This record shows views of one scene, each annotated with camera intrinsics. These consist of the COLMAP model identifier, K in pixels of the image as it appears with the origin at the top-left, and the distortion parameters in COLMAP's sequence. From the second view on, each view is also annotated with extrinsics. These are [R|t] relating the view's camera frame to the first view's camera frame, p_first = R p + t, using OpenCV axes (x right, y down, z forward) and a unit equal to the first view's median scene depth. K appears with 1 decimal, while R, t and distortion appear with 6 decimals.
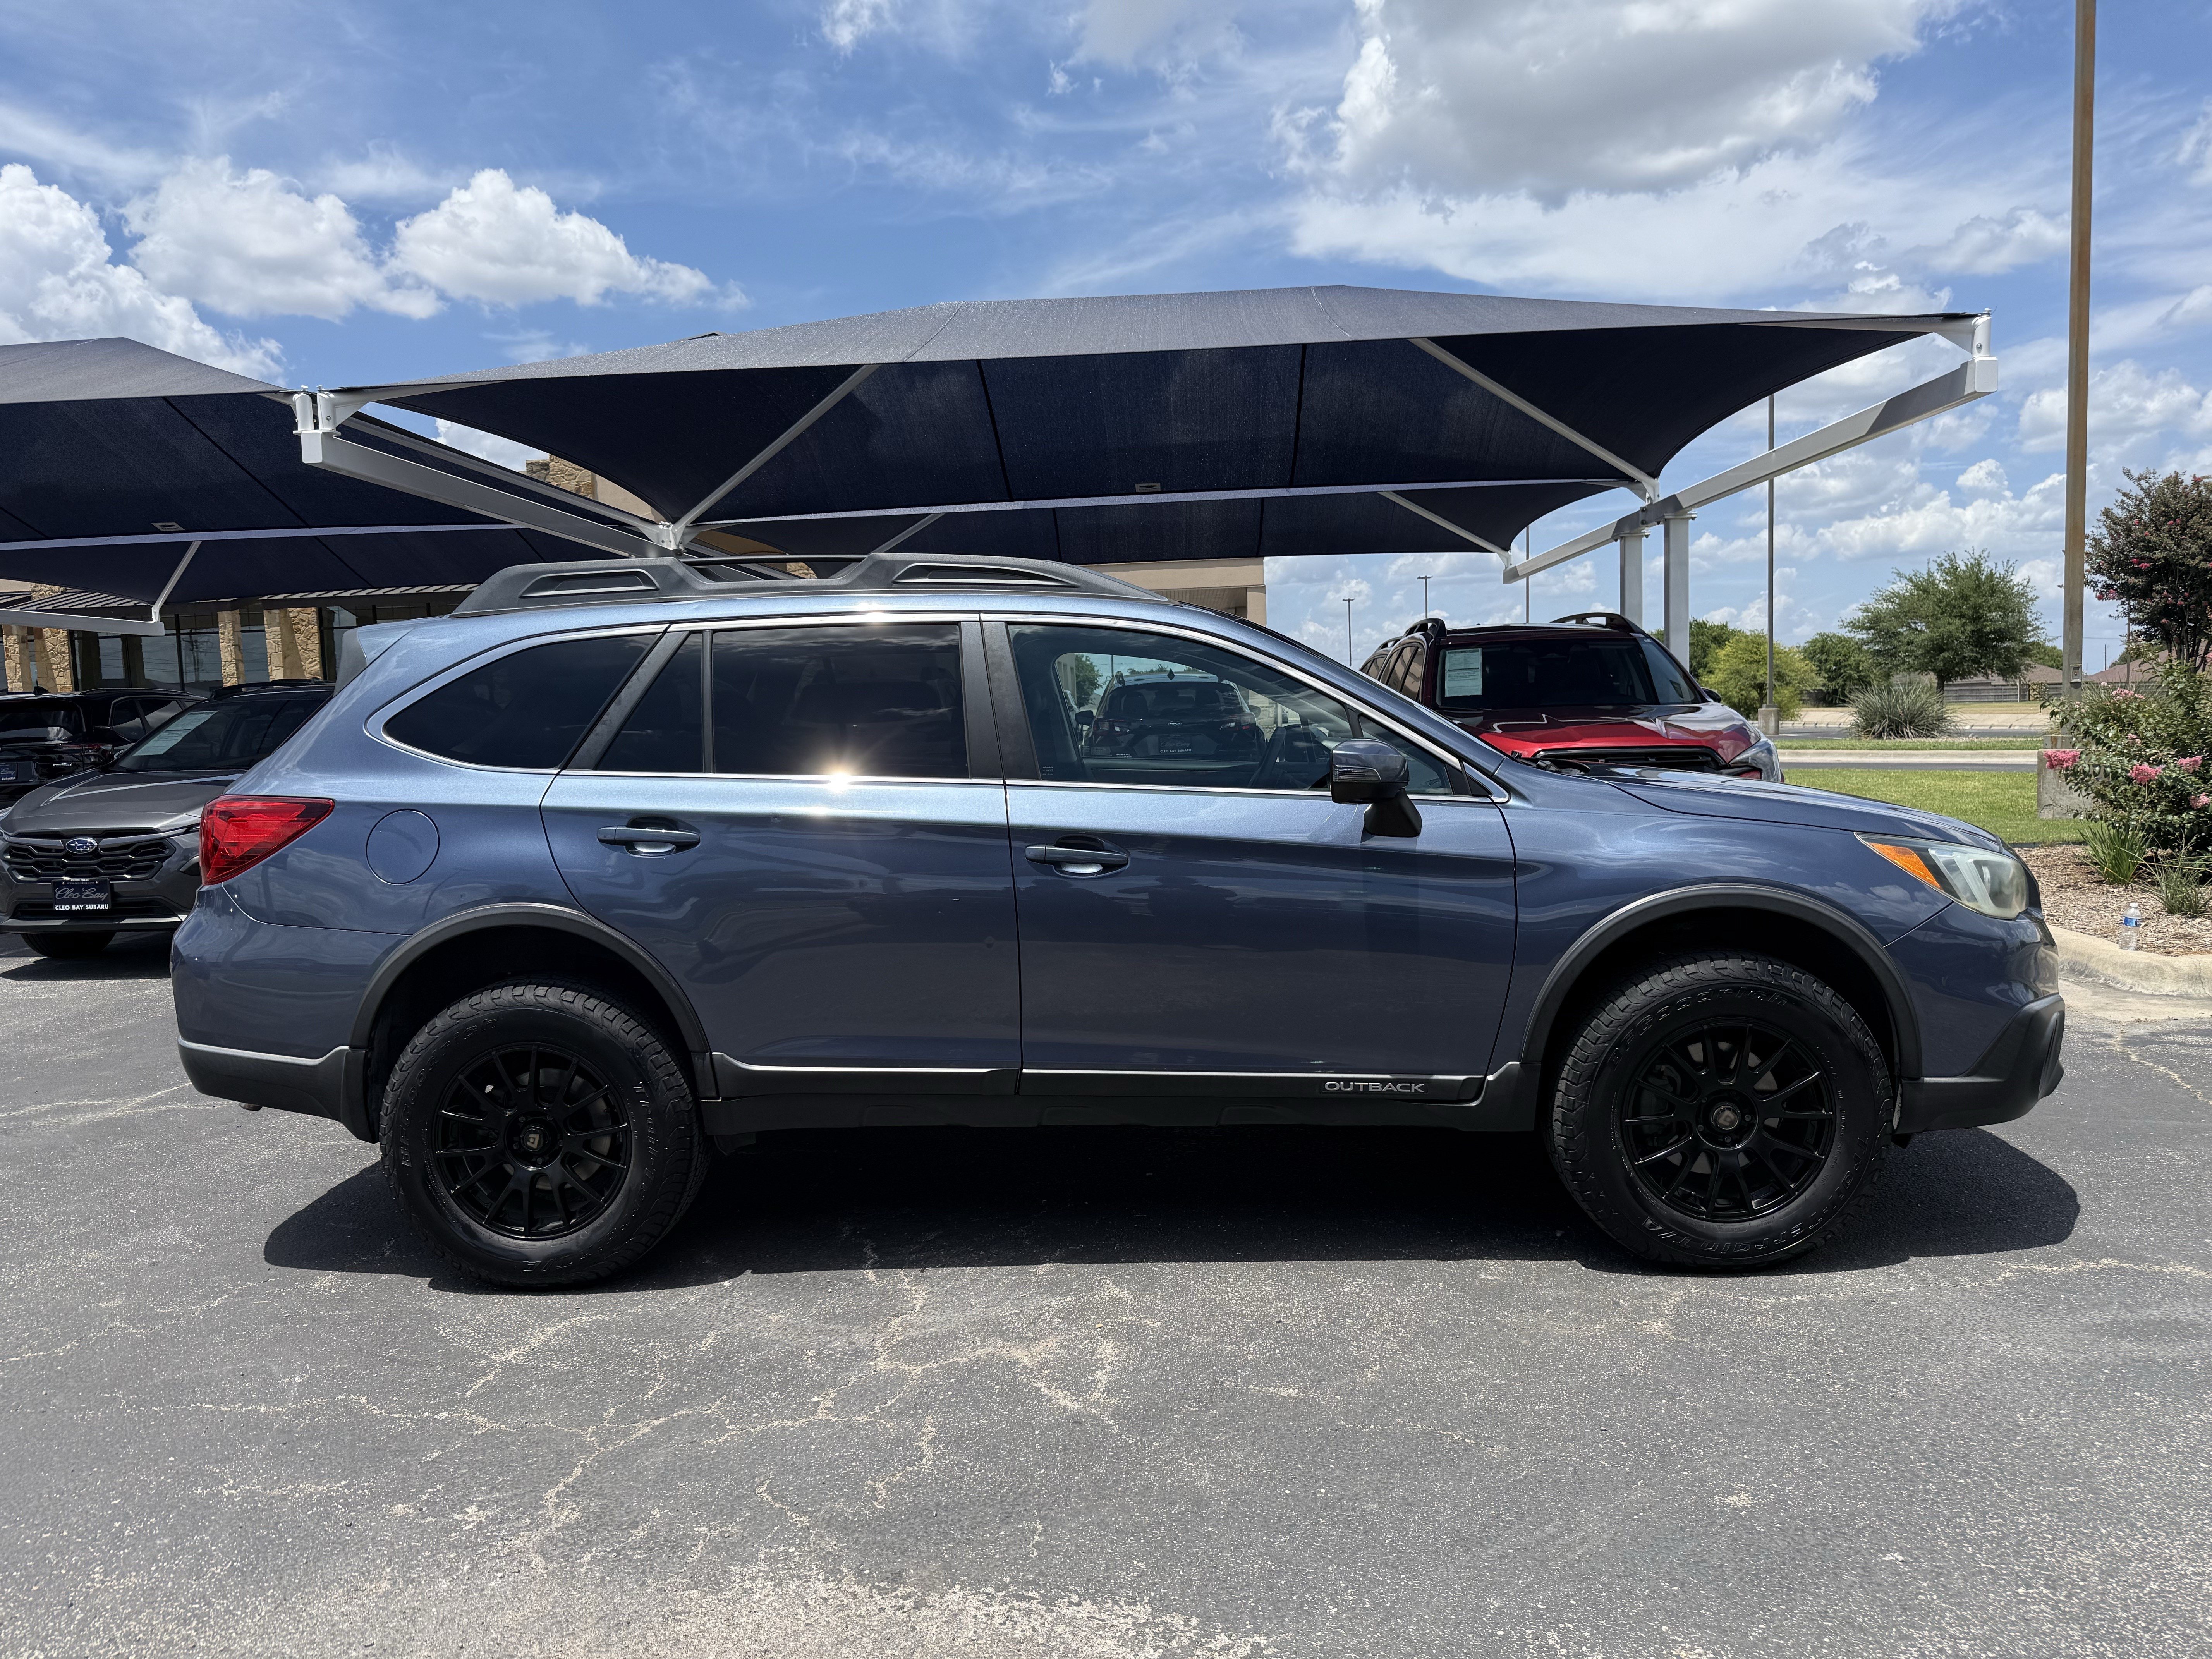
lens RADIAL K [[1573.5, 0, 1106.0], [0, 1573.5, 829.5], [0, 0, 1]] dist [0.035142, -0.051602]
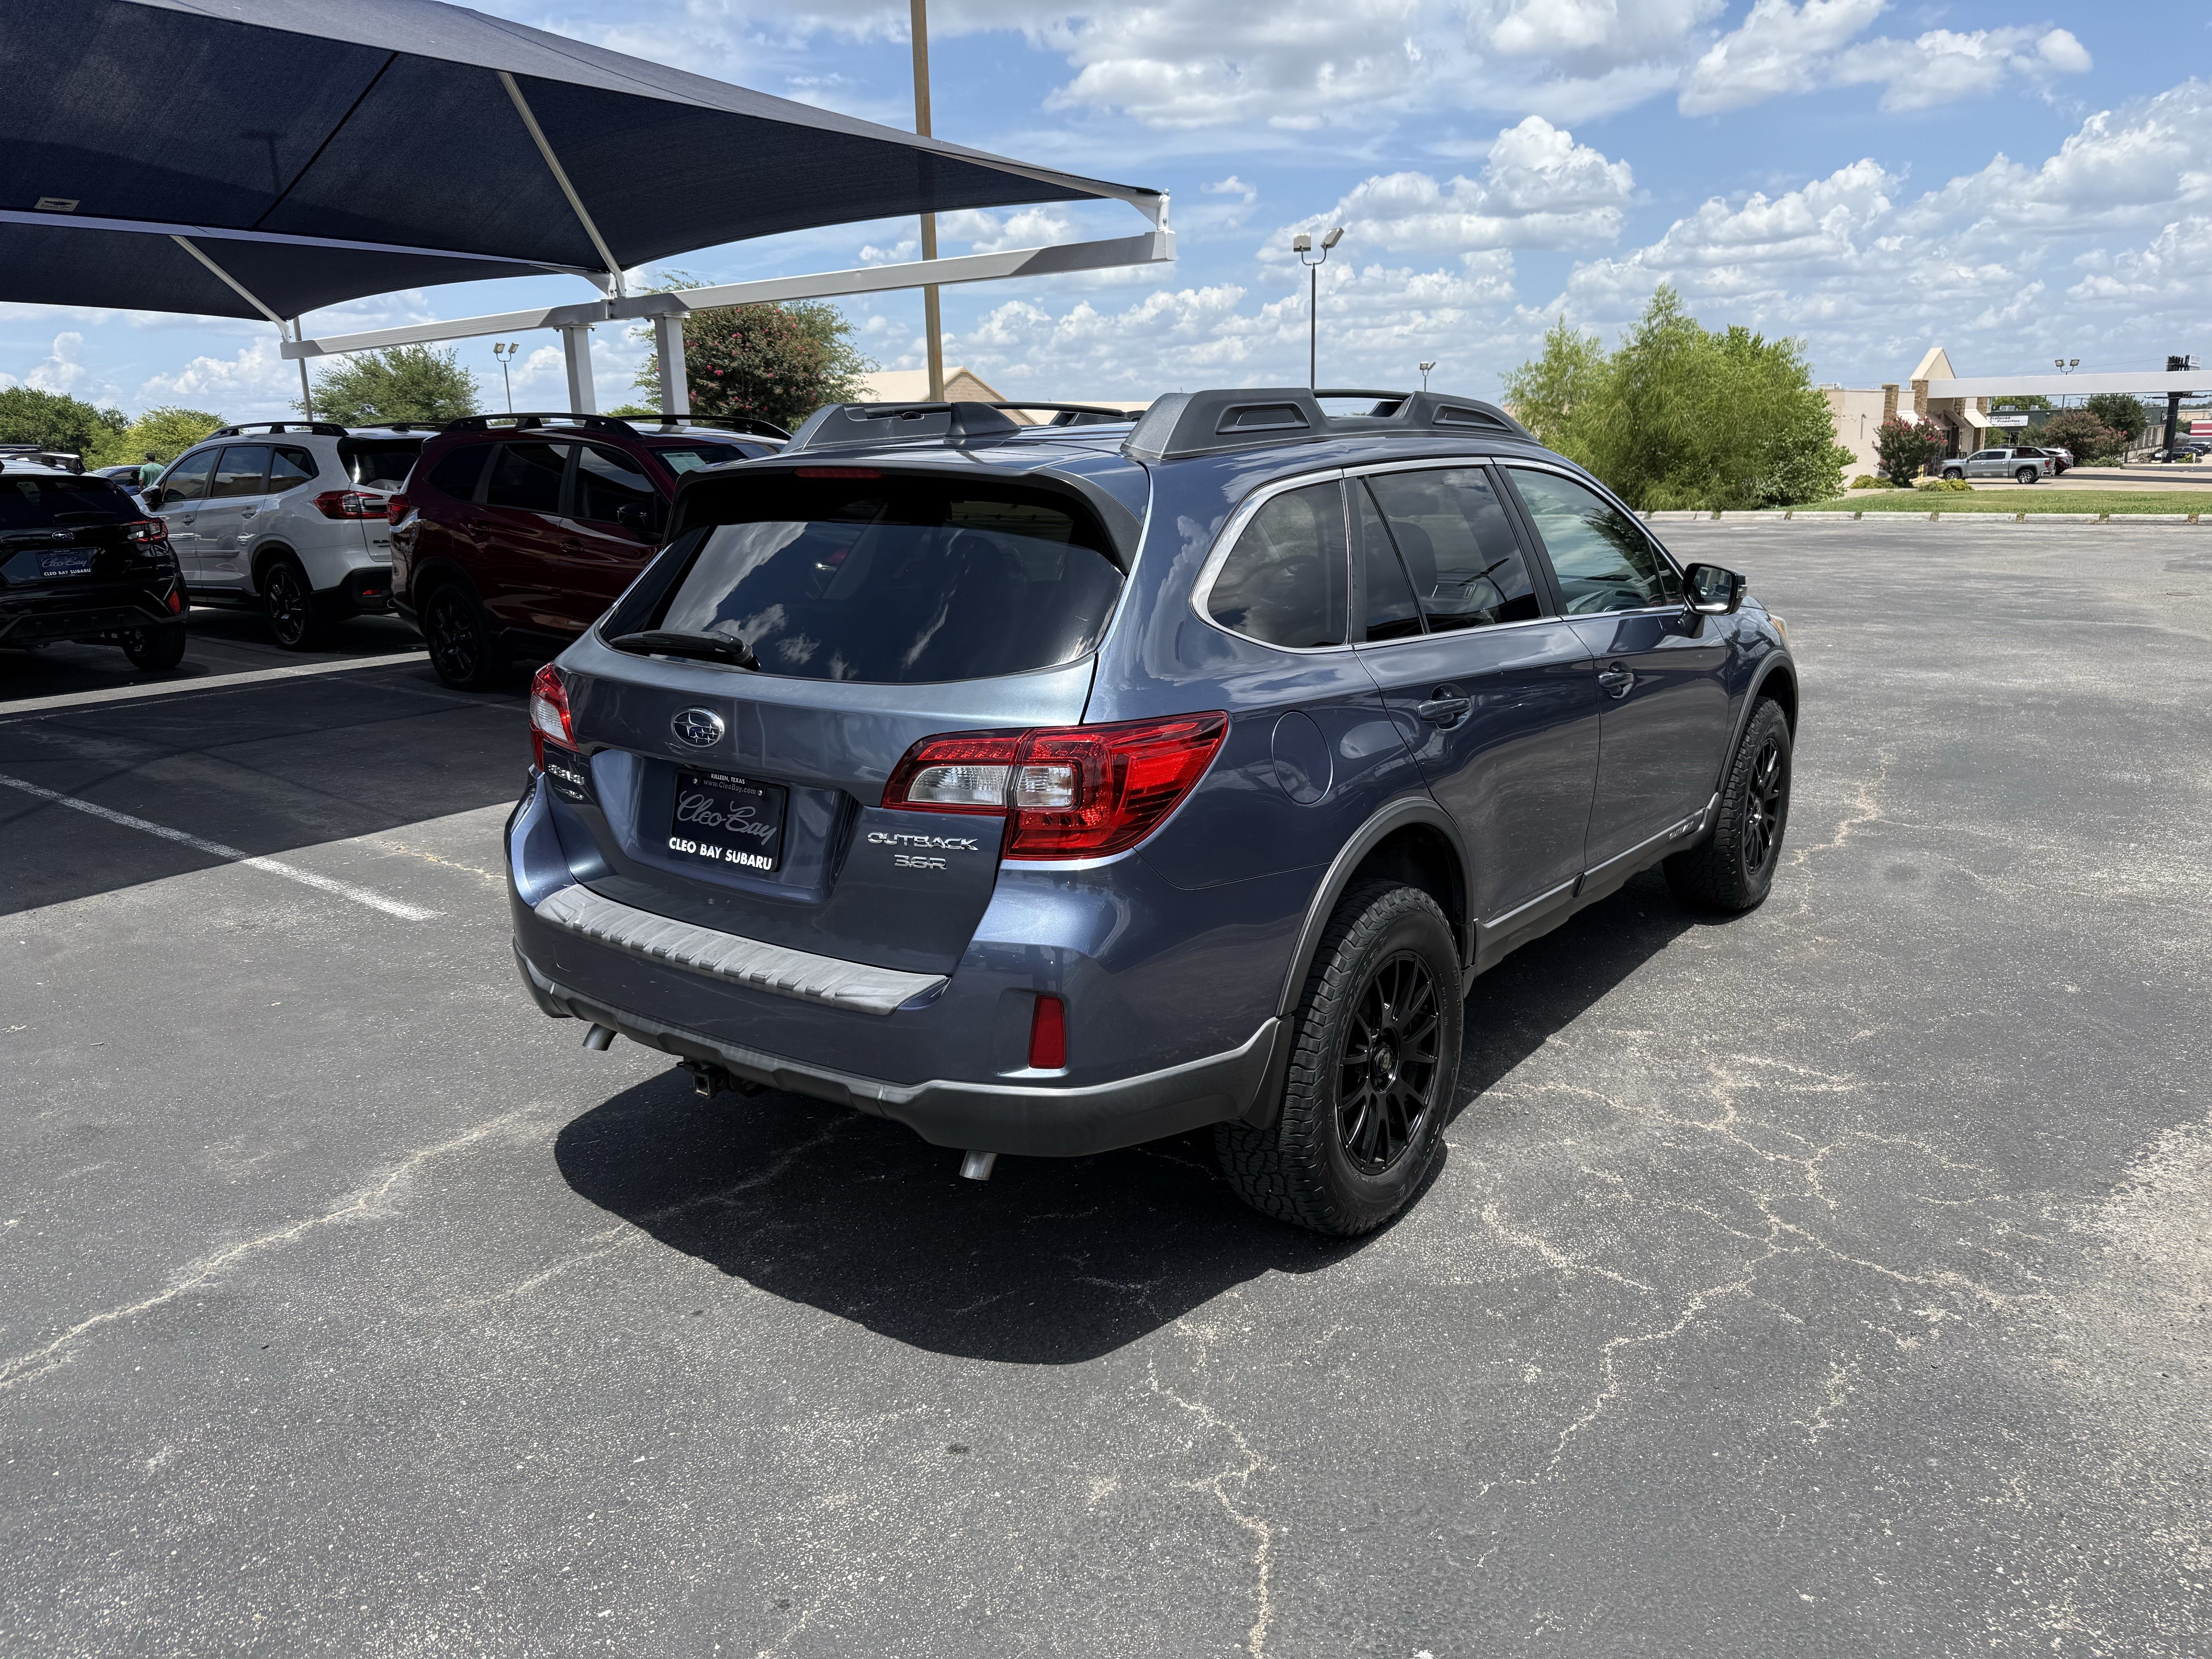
lens RADIAL K [[1567.0, 0, 1126.6], [0, 1567.0, 816.1], [0, 0, 1]] dist [0.002107, -0.005279]
pose [[0.559432, -0.174829, 0.810228, -1.136570], [0.069598, 0.983958, 0.164261, -0.095059], [-0.825949, -0.035503, 0.562626, 0.633779]]
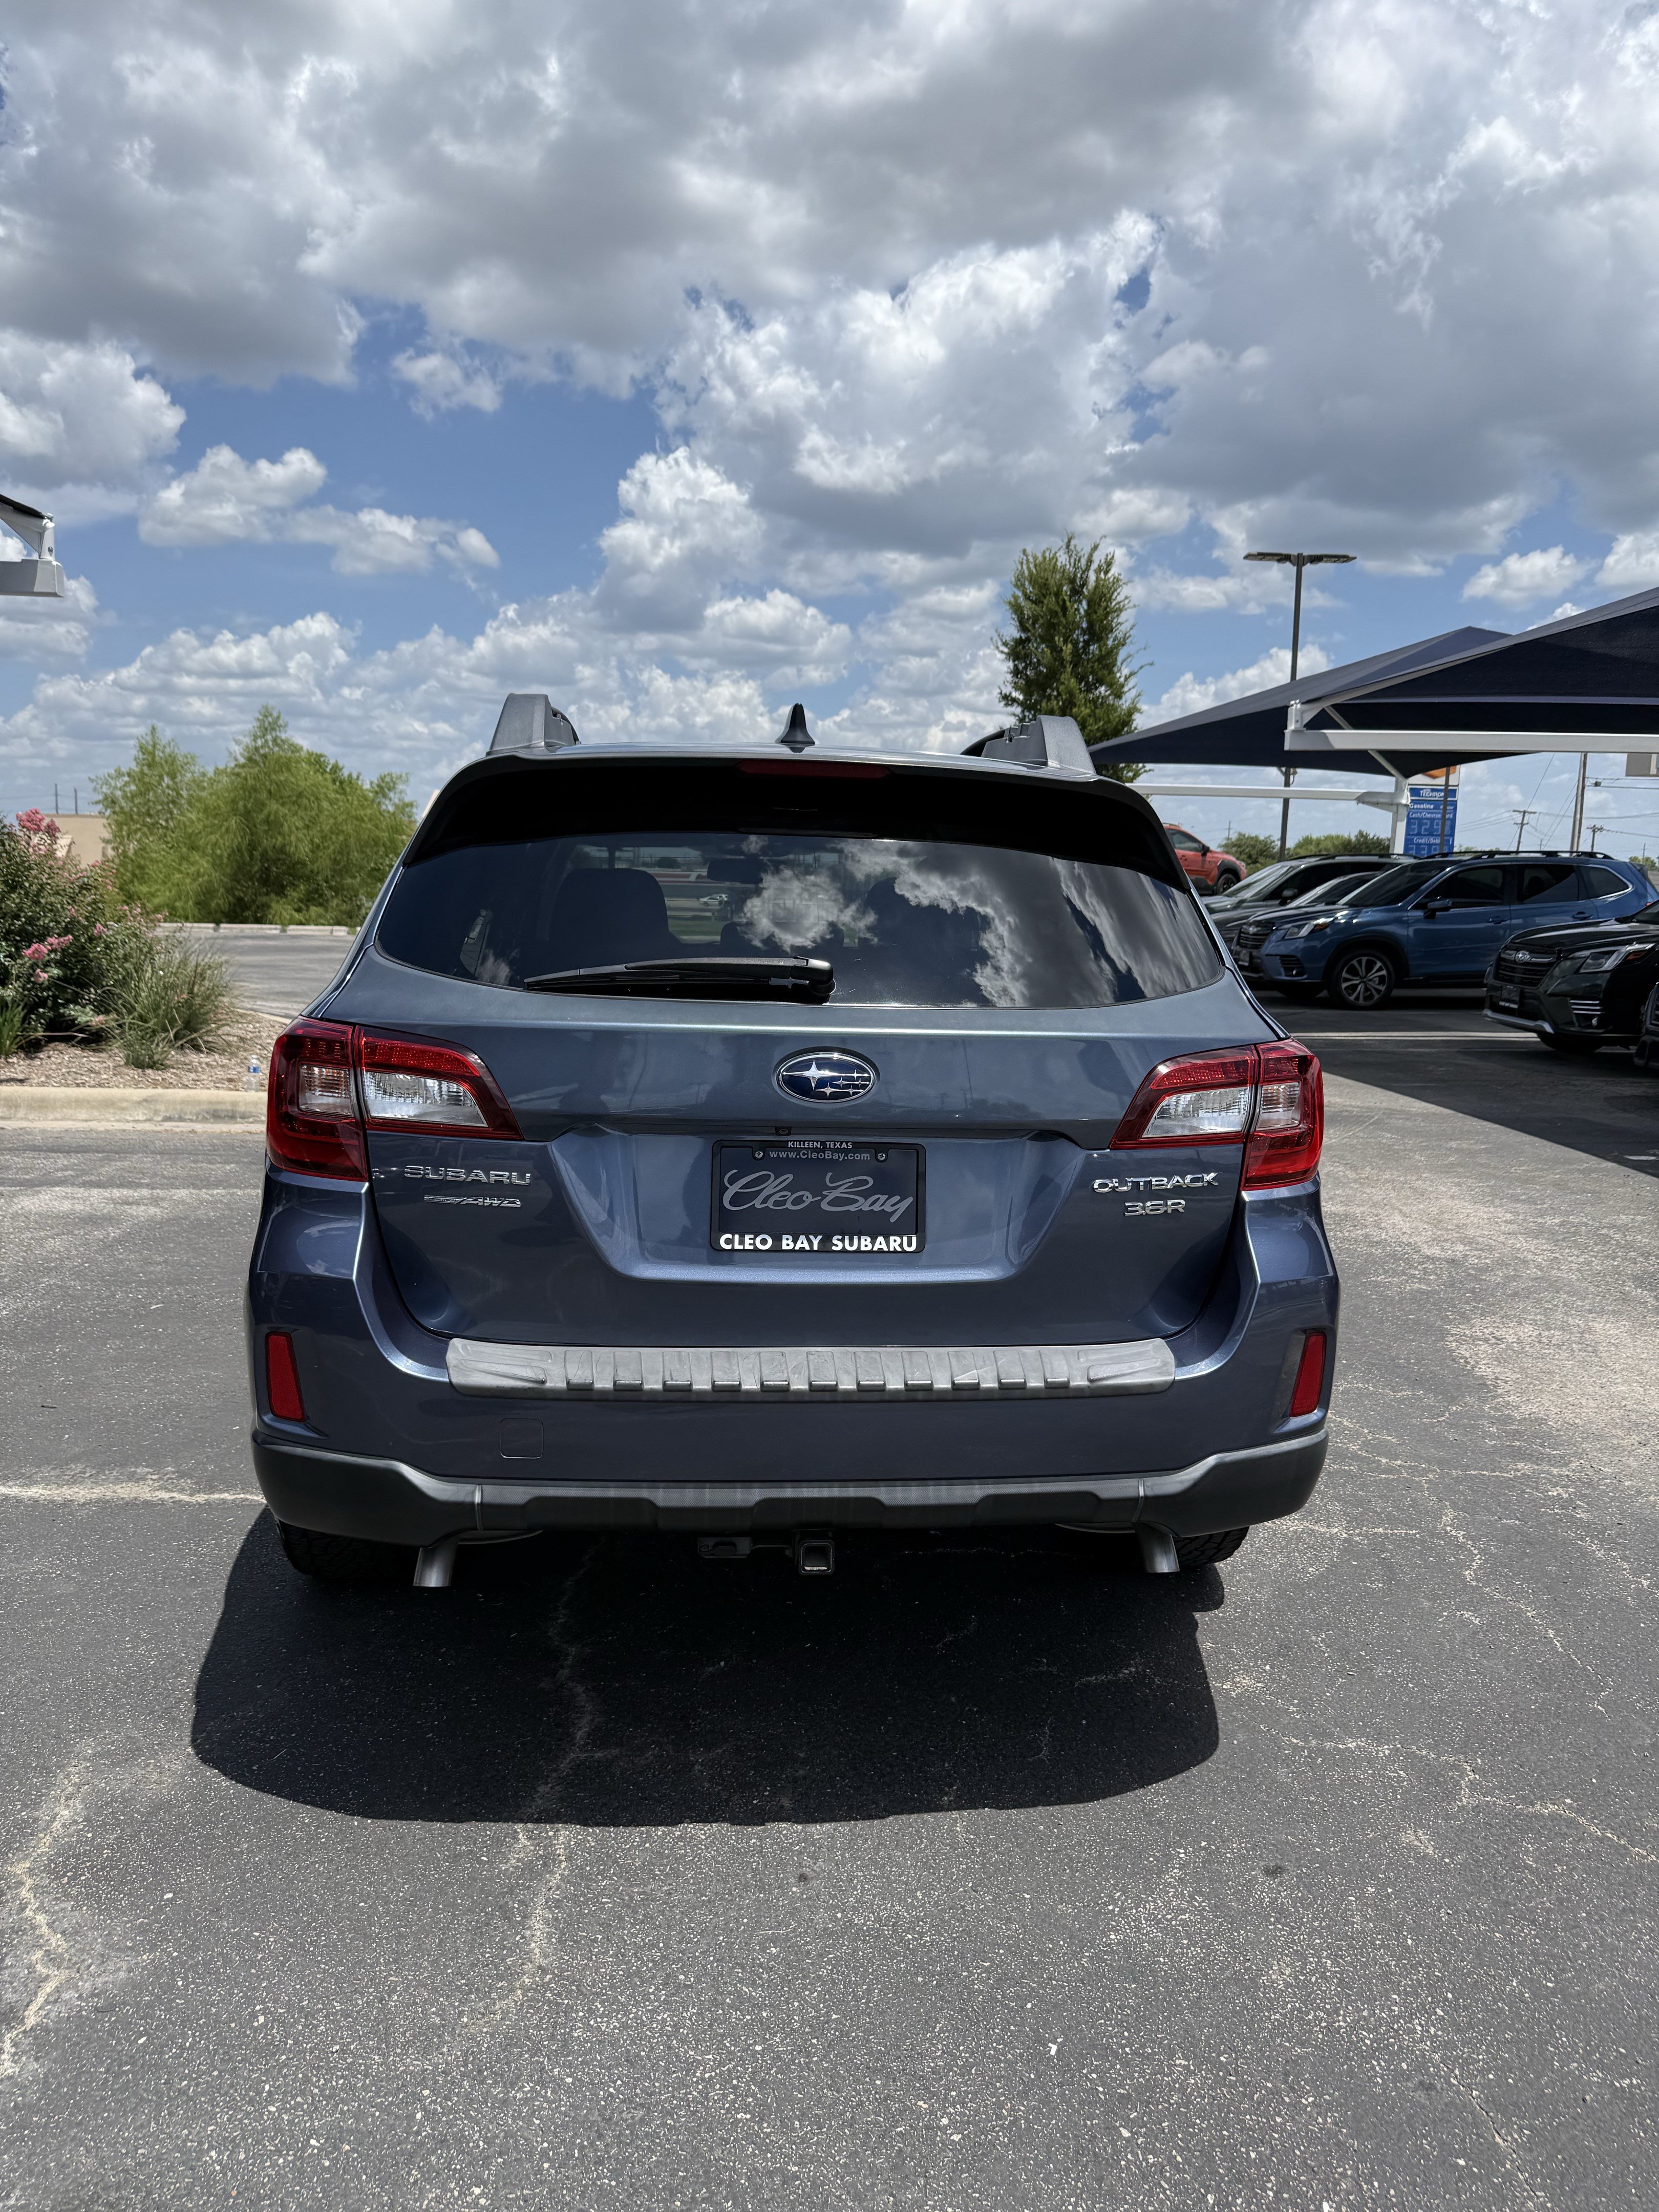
lens RADIAL K [[1562.5, 0, 829.5], [0, 1562.5, 1106.0], [0, 0, 1]] dist [0.049345, -0.114760]
pose [[-0.143226, -0.119870, 0.982404, -1.201021], [0.057963, 0.989918, 0.129237, -0.091059], [-0.987991, 0.075453, -0.134834, 1.320998]]
